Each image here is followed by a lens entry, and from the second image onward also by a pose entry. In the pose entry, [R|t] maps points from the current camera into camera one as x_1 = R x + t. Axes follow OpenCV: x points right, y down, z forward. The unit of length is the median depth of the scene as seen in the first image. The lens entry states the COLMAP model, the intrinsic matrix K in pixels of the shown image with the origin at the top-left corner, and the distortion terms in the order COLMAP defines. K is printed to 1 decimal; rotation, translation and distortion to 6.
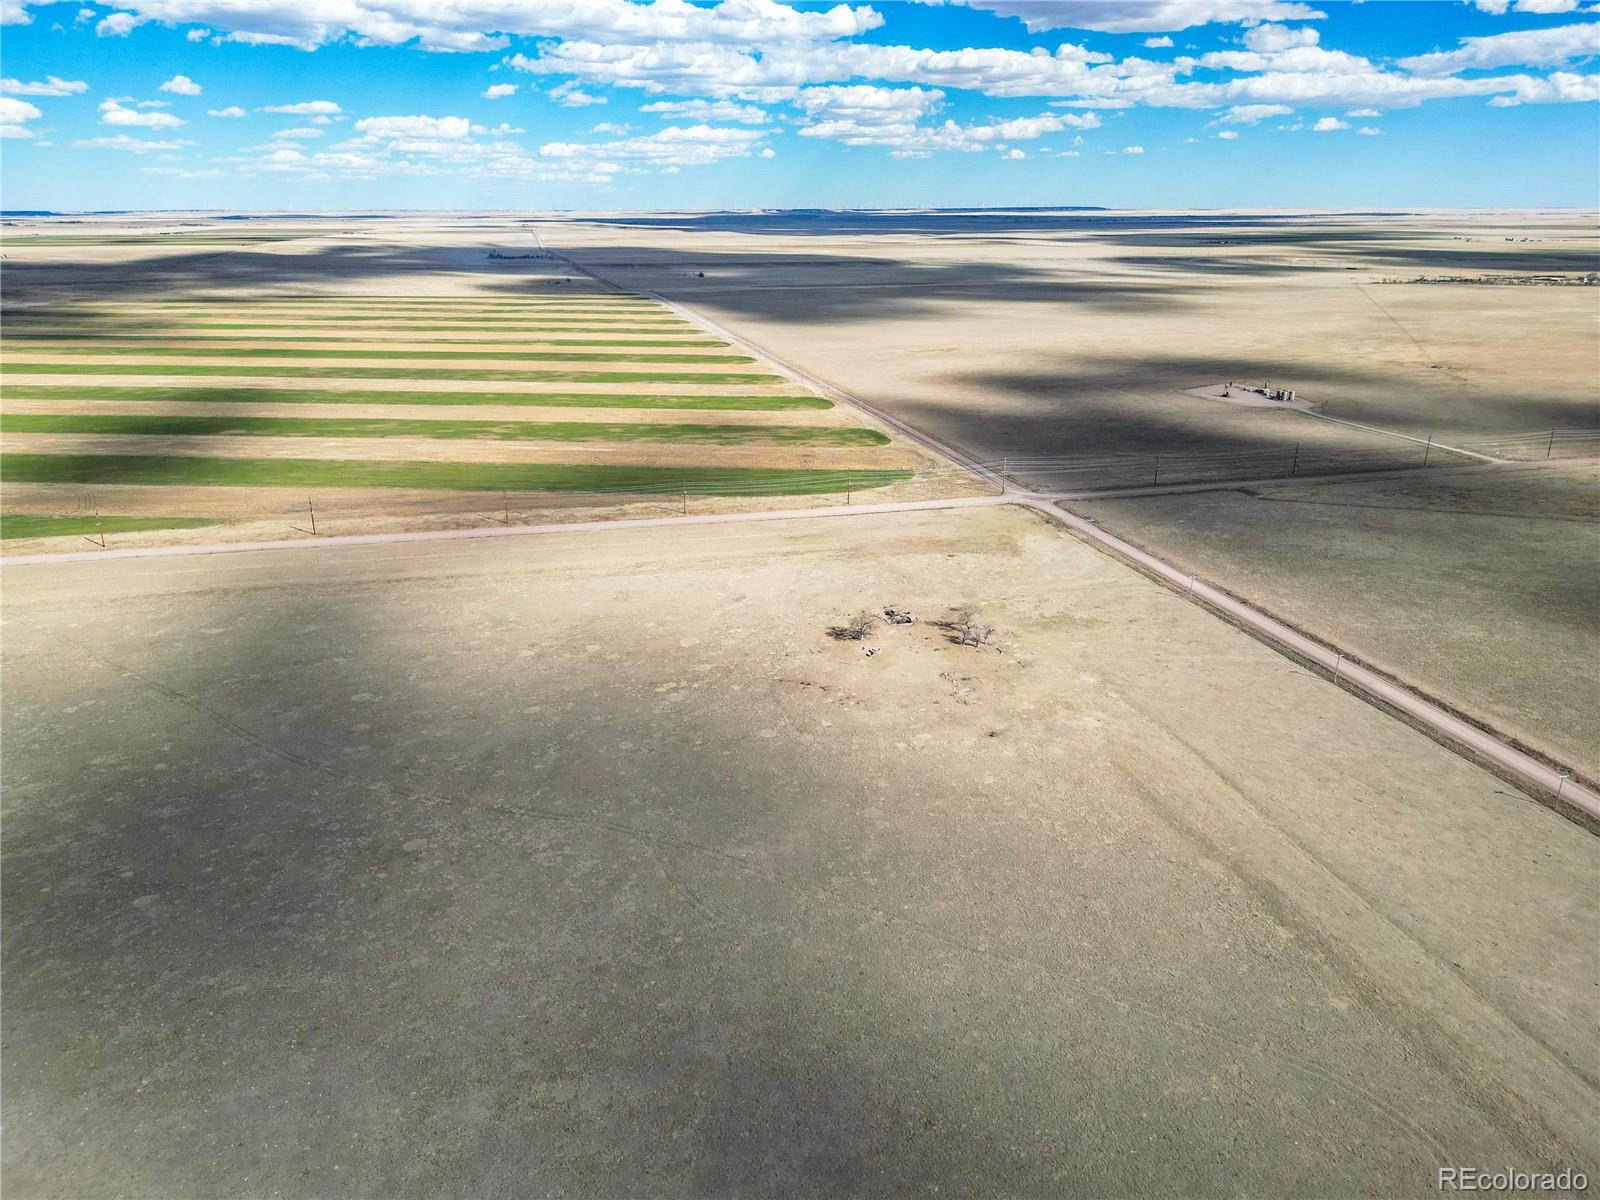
lens RADIAL K [[1117.4, 0, 796.9], [0, 1117.4, 602.0], [0, 0, 1]] dist [0.068522, -0.061703]
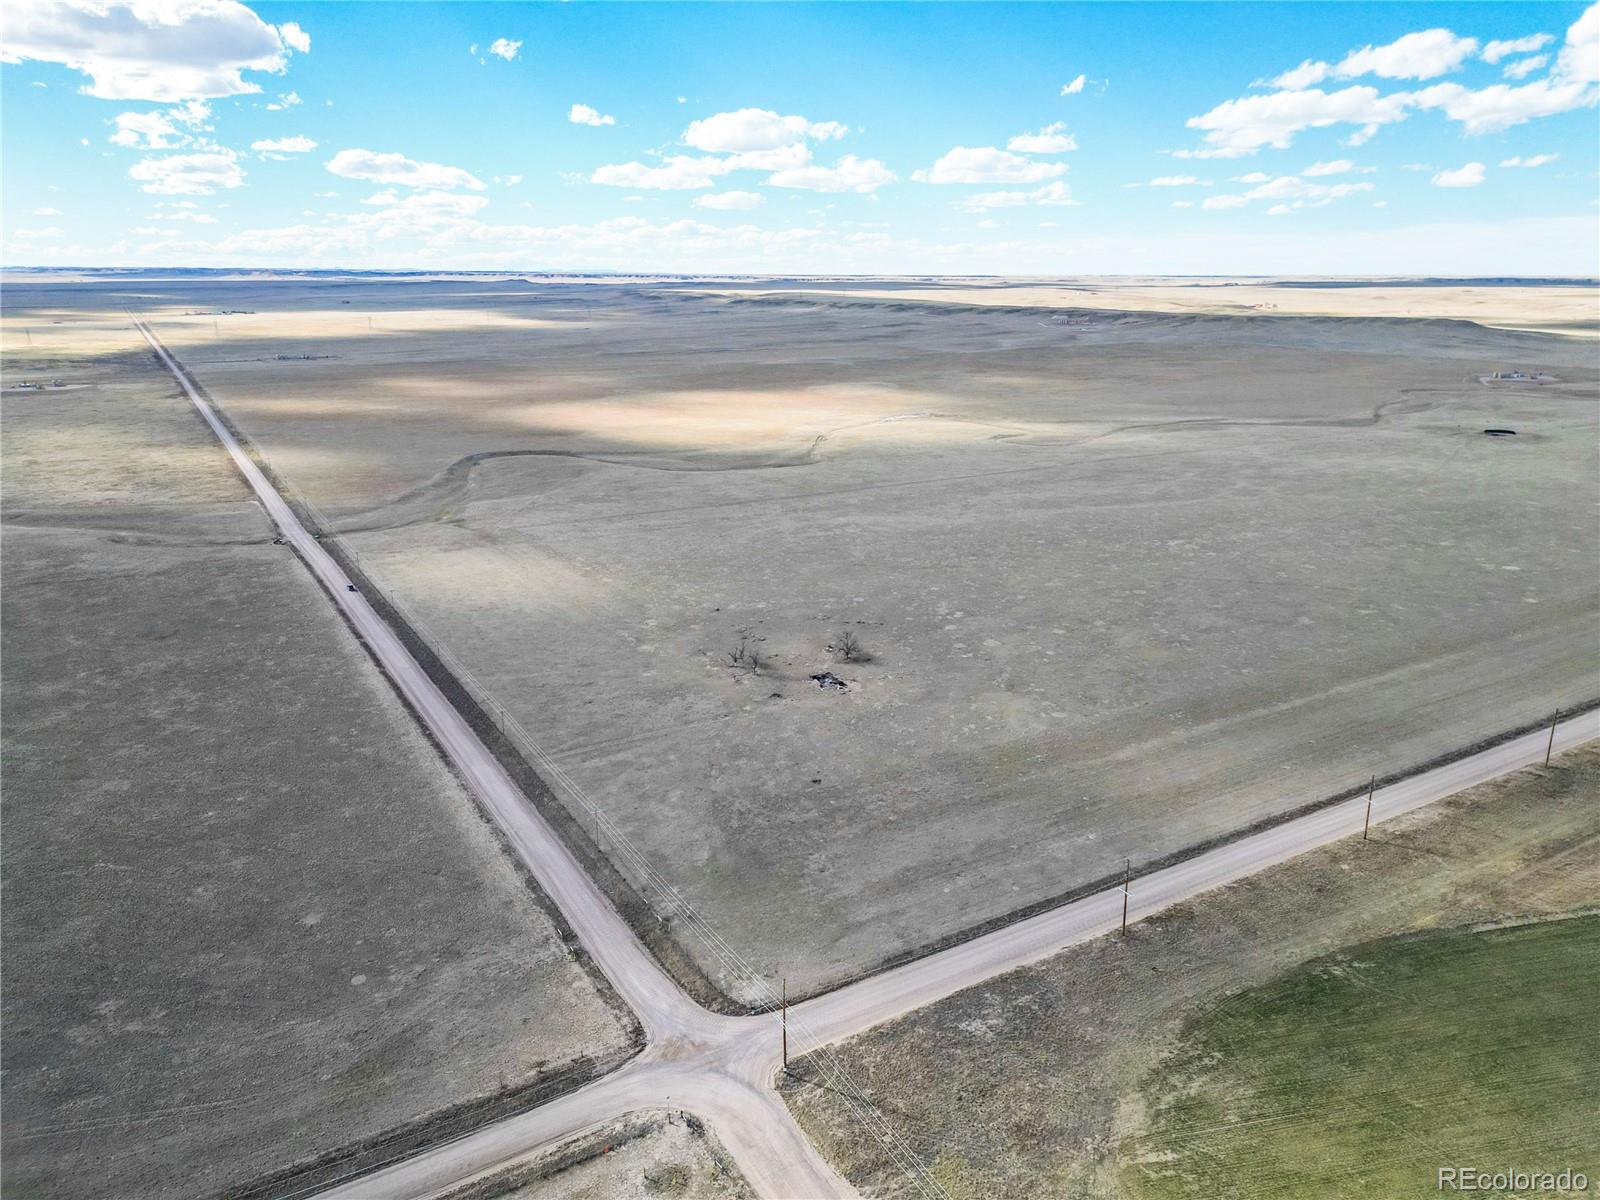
lens RADIAL K [[1120.9, 0, 797.0], [0, 1120.9, 592.8], [0, 0, 1]] dist [0.066621, -0.060299]
pose [[-0.957190, 0.081278, -0.277816, 0.380367], [-0.093600, 0.821297, 0.562770, -0.590648], [0.273910, 0.564681, -0.778530, 1.702907]]
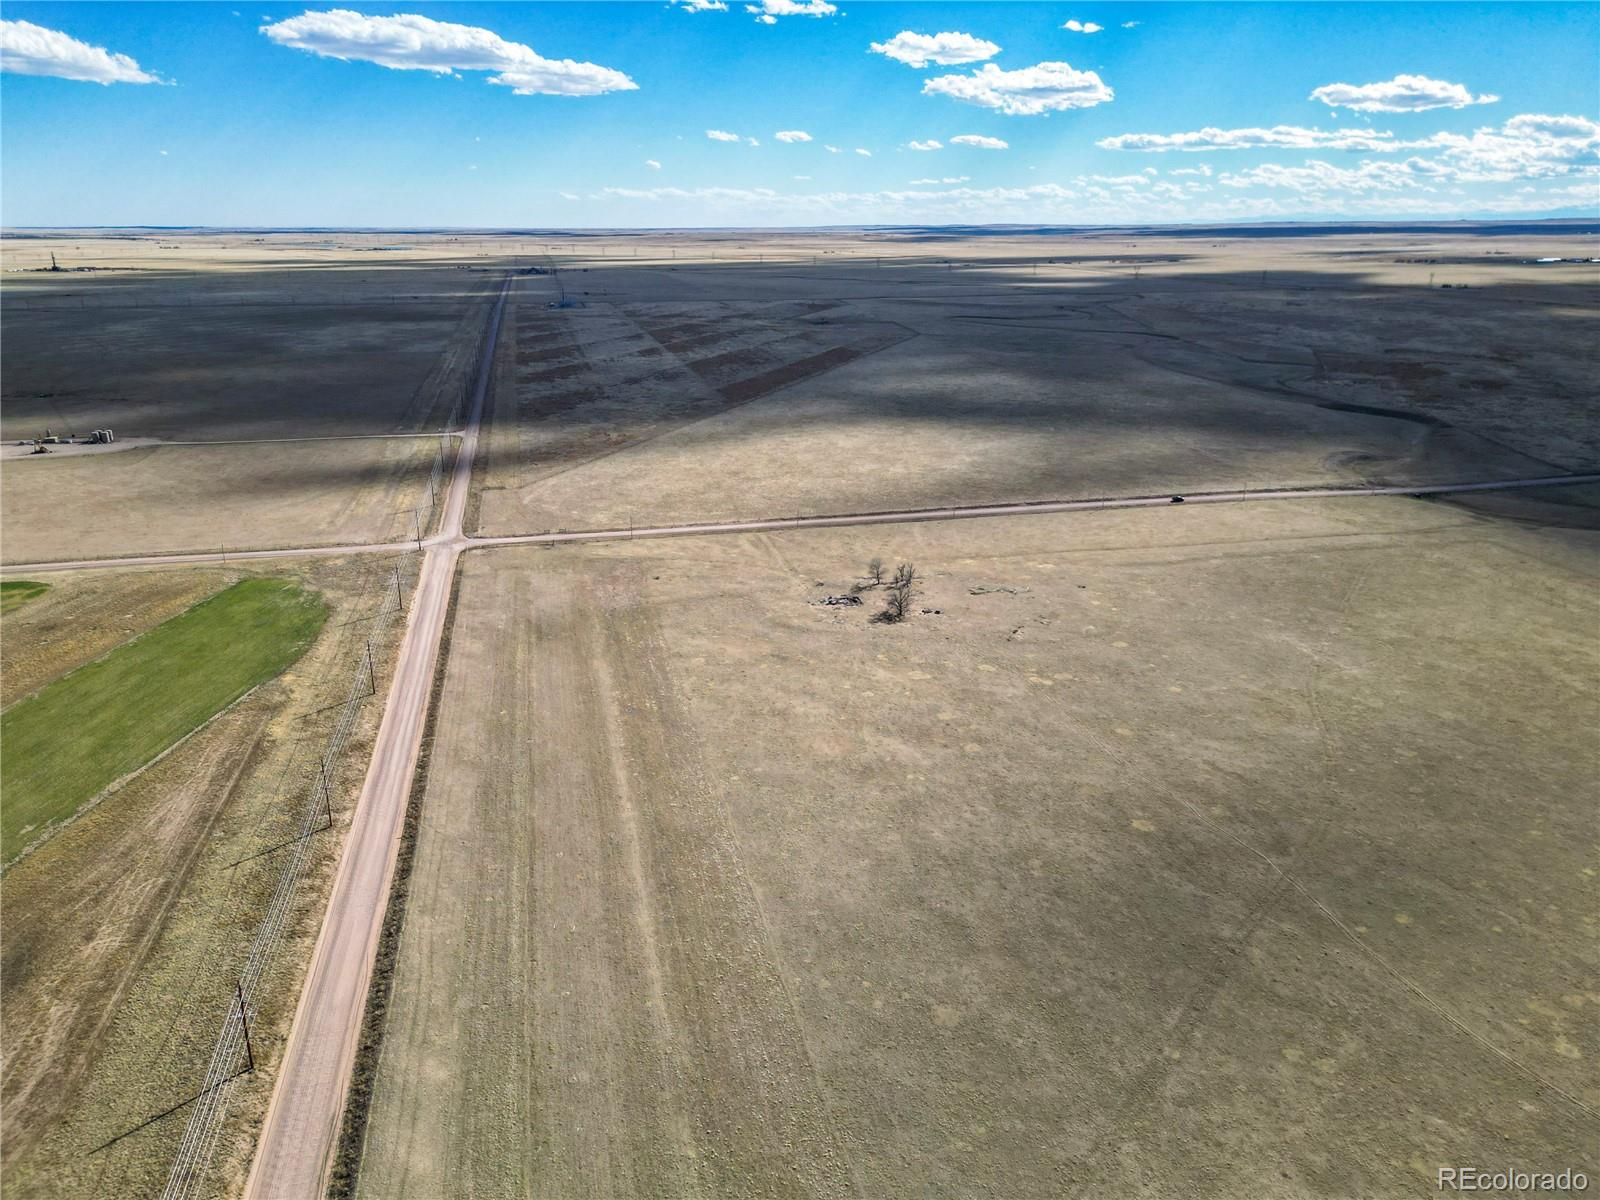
lens RADIAL K [[1117.4, 0, 796.9], [0, 1117.4, 602.0], [0, 0, 1]] dist [0.068522, -0.061703]
pose [[0.016746, -0.316475, 0.948453, -0.919862], [0.335273, 0.895444, 0.292868, -0.311867], [-0.941972, 0.313087, 0.121101, 0.912588]]
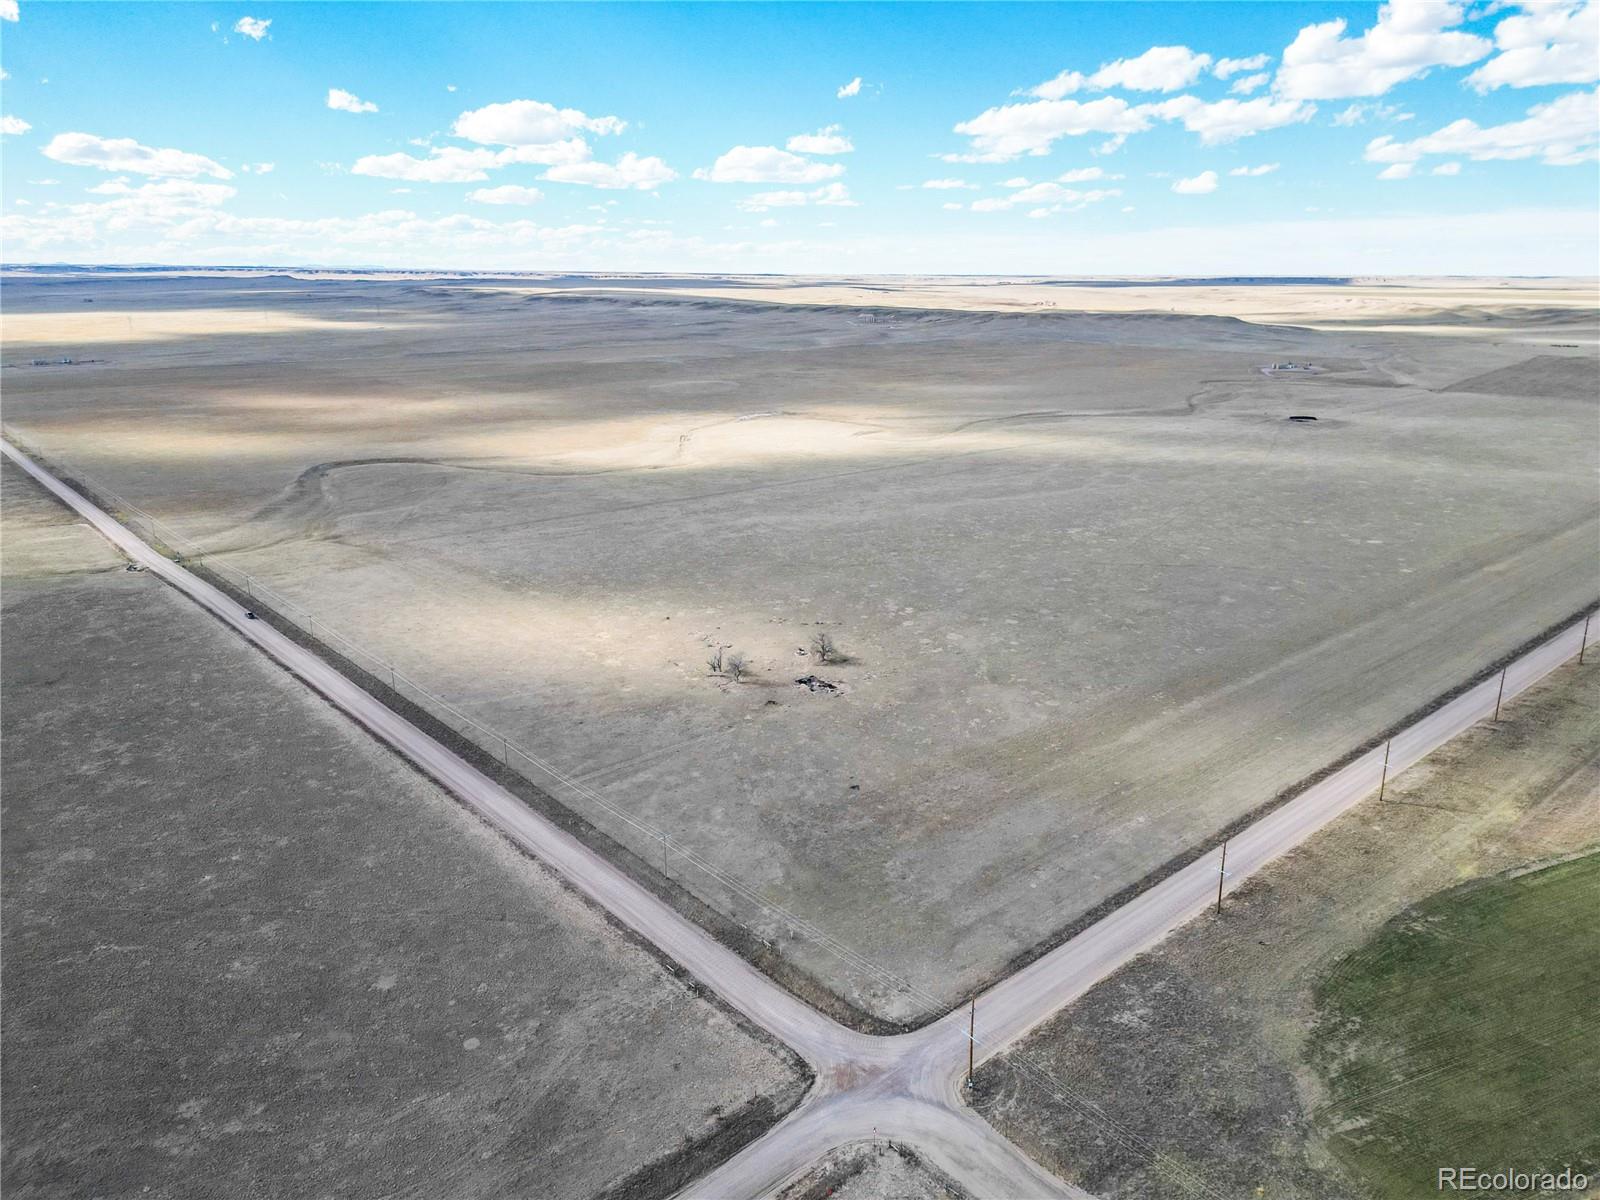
lens RADIAL K [[1117.4, 0, 796.9], [0, 1117.4, 602.0], [0, 0, 1]] dist [0.068522, -0.061703]
pose [[-0.888233, 0.130952, -0.440334, 0.516632], [-0.151062, 0.821949, 0.549162, -0.564747], [0.433846, 0.554302, -0.710301, 1.630869]]
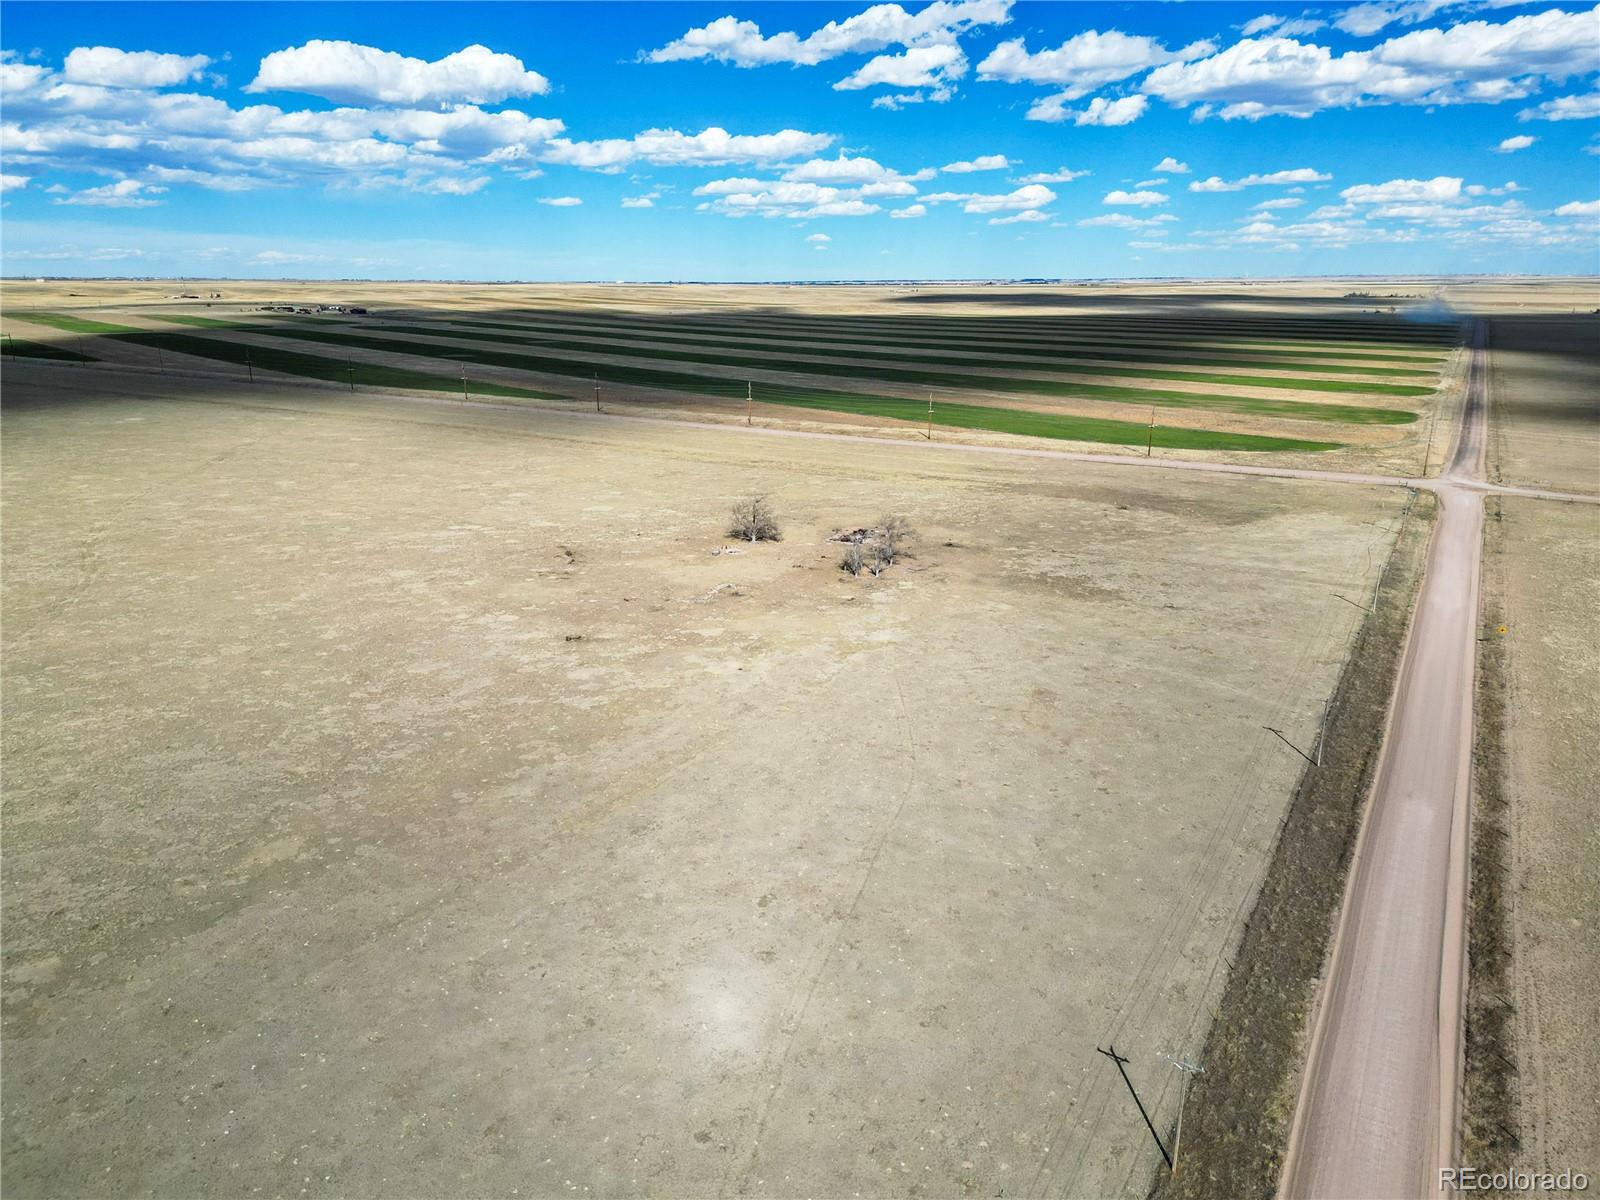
lens RADIAL K [[1117.4, 0, 796.9], [0, 1117.4, 602.0], [0, 0, 1]] dist [0.068522, -0.061703]
pose [[0.715867, 0.198585, -0.669401, 0.523161], [-0.236008, 0.971095, 0.035695, 0.036877], [0.657141, 0.132431, 0.742043, 0.481588]]
